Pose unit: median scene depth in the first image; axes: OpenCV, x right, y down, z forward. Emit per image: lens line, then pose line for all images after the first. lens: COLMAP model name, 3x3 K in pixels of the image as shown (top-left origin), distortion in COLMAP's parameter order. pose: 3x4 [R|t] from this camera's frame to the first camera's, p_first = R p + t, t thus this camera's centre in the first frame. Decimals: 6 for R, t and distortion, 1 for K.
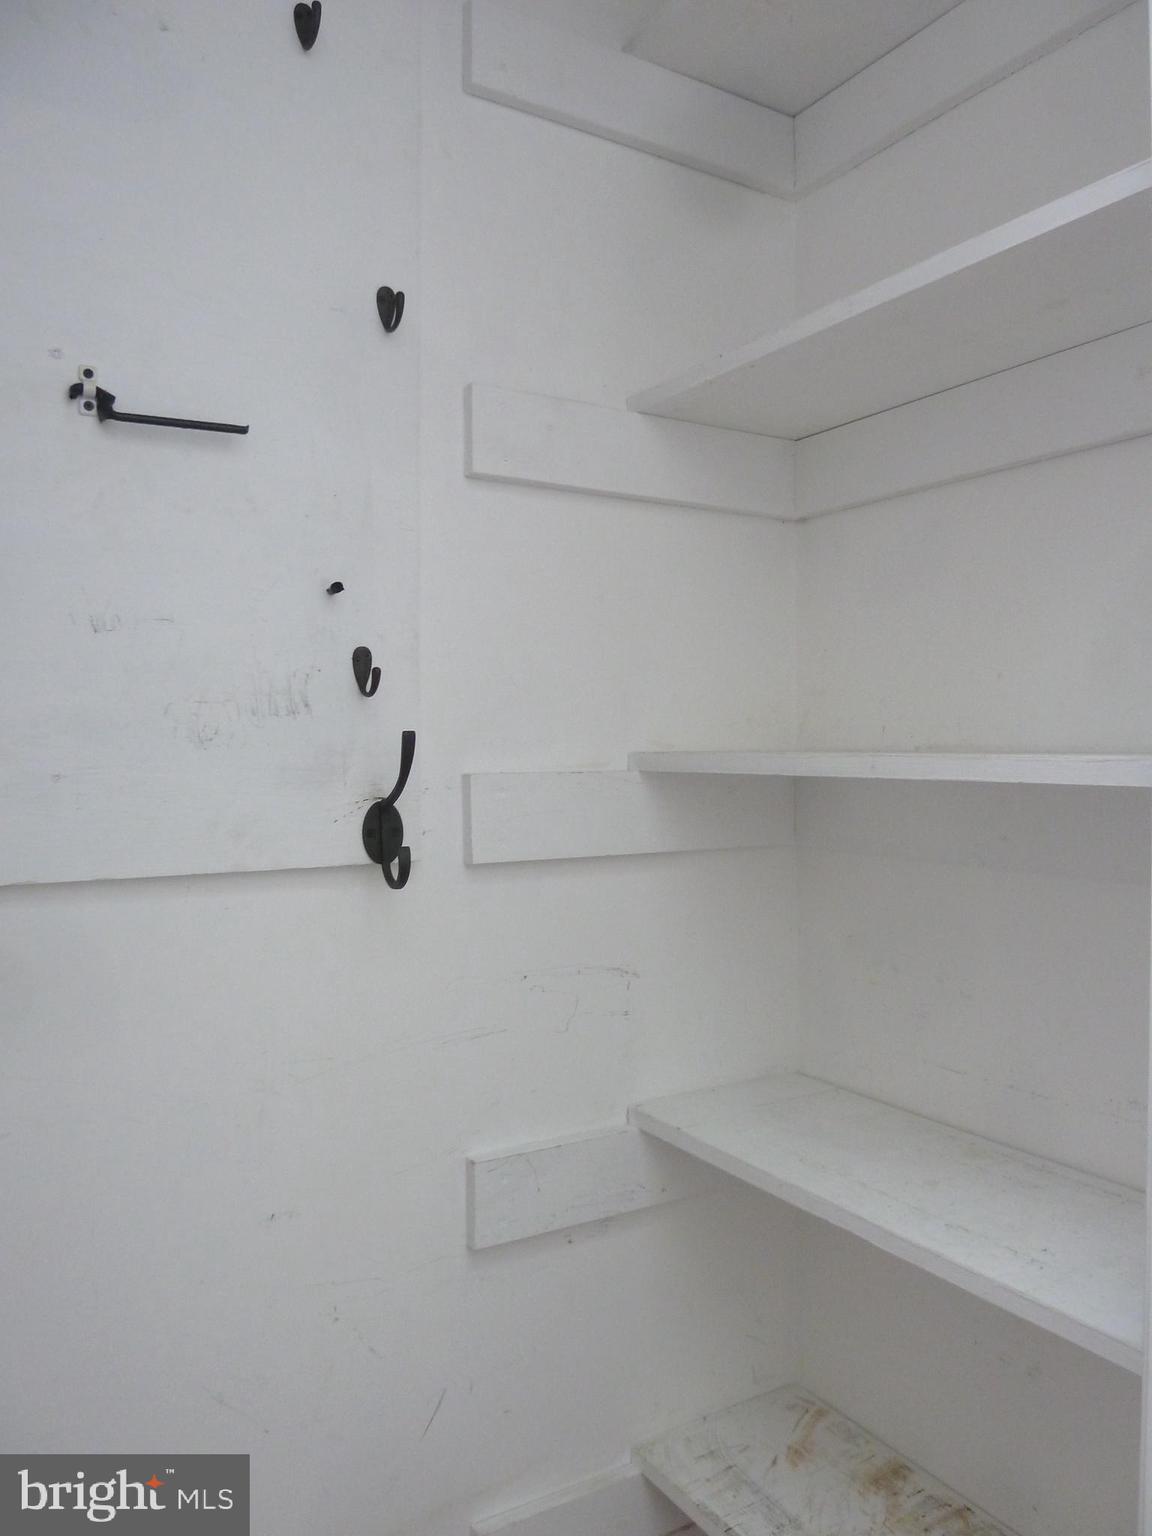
lens RADIAL K [[1185.2, 0, 576.0], [0, 1185.2, 768.0], [0, 0, 1]] dist [-0.001091, -0.010946]
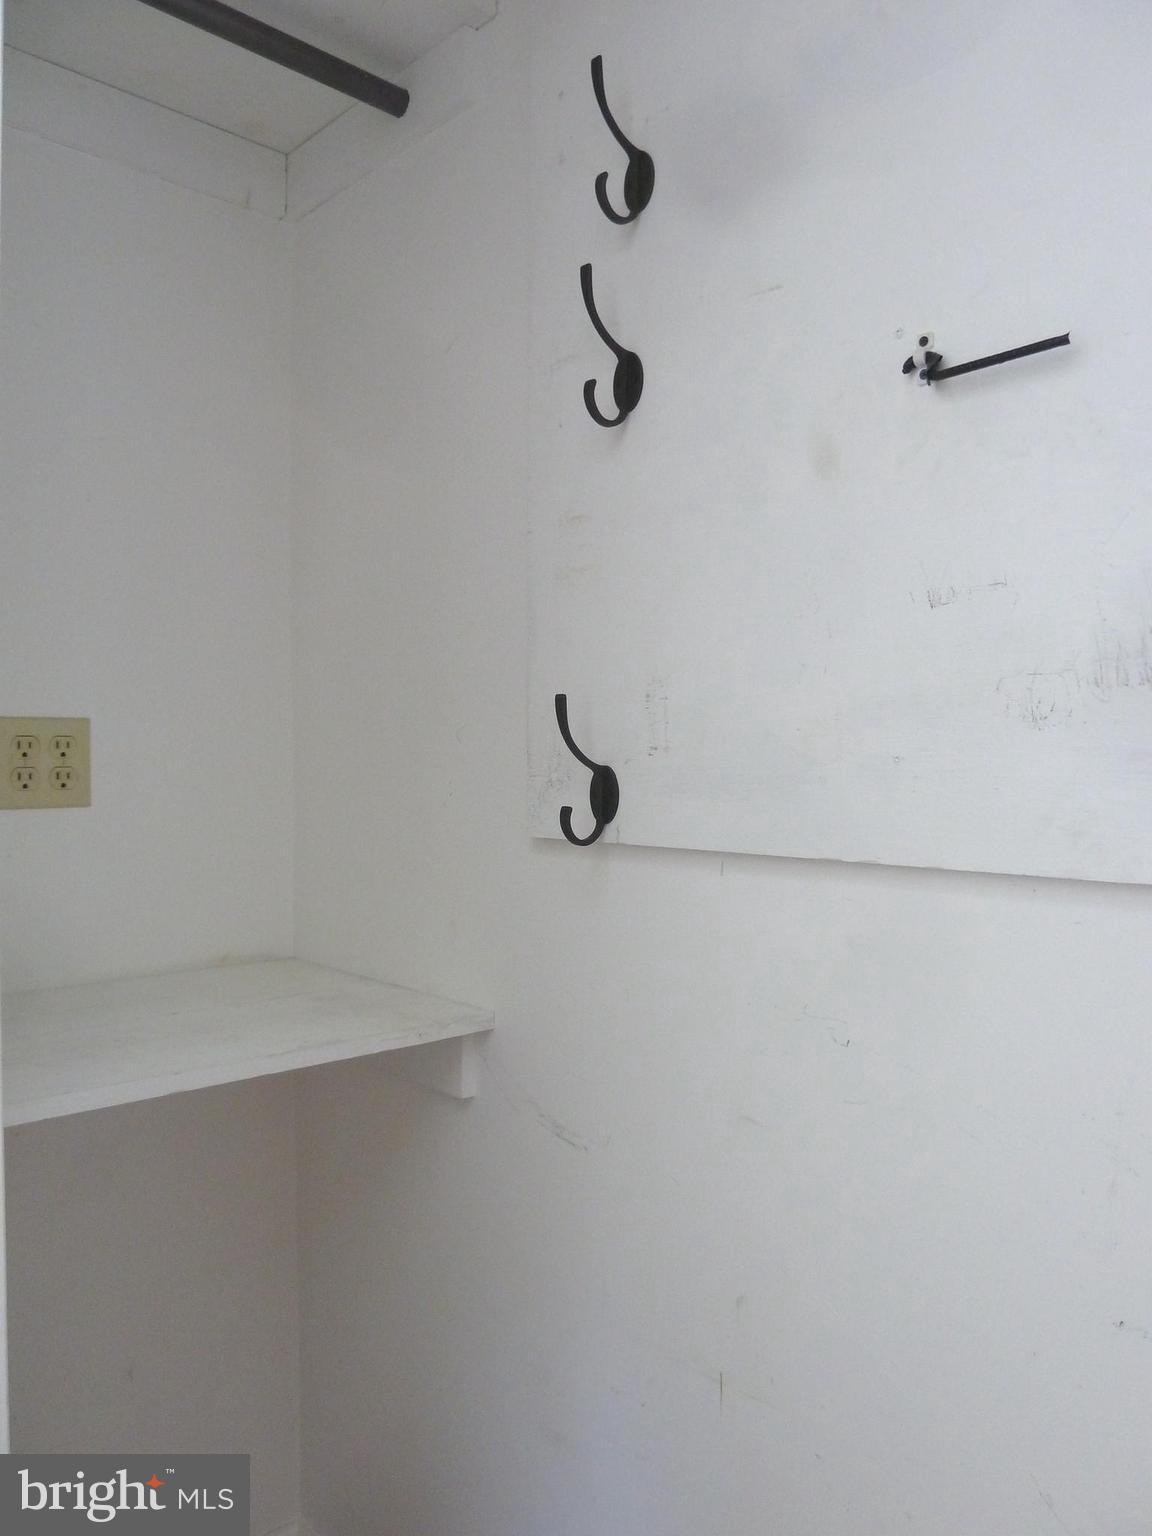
lens RADIAL K [[1185.2, 0, 576.0], [0, 1185.2, 768.0], [0, 0, 1]] dist [-0.001091, -0.010946]
pose [[0.188860, 0.016233, -0.981870, 0.458396], [-0.021032, 0.999701, 0.012482, 0.008149], [0.981779, 0.018293, 0.189145, 0.511735]]
